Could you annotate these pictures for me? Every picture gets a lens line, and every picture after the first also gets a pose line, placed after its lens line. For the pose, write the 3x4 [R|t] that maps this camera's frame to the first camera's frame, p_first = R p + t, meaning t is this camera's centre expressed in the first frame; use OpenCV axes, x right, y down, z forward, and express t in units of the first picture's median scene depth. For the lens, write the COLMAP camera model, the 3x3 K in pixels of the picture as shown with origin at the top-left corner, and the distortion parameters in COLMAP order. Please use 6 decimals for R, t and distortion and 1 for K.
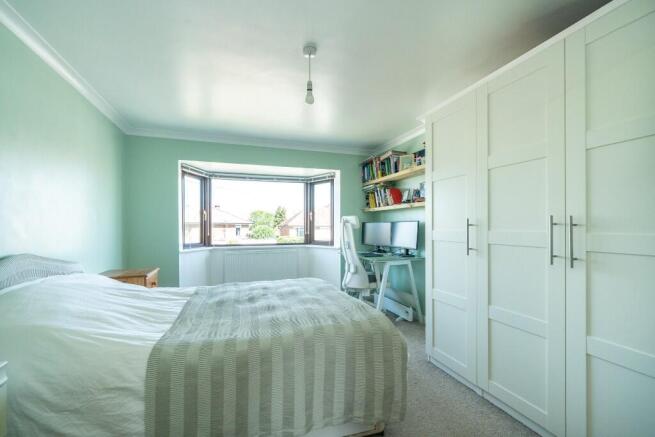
lens RADIAL K [[254.7, 0, 322.4], [0, 254.7, 222.2], [0, 0, 1]] dist [0.000224, -0.000061]
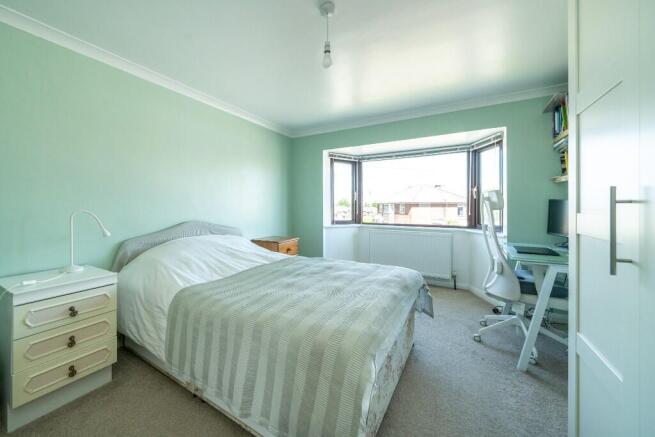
lens RADIAL K [[246.3, 0, 322.8], [0, 246.3, 205.0], [0, 0, 1]] dist [-0.007414, -0.000180]
pose [[0.677509, -0.001156, -0.735513, 0.256541], [0.010522, 0.999912, 0.008121, 0.003798], [0.735439, -0.013241, 0.677461, 0.184089]]
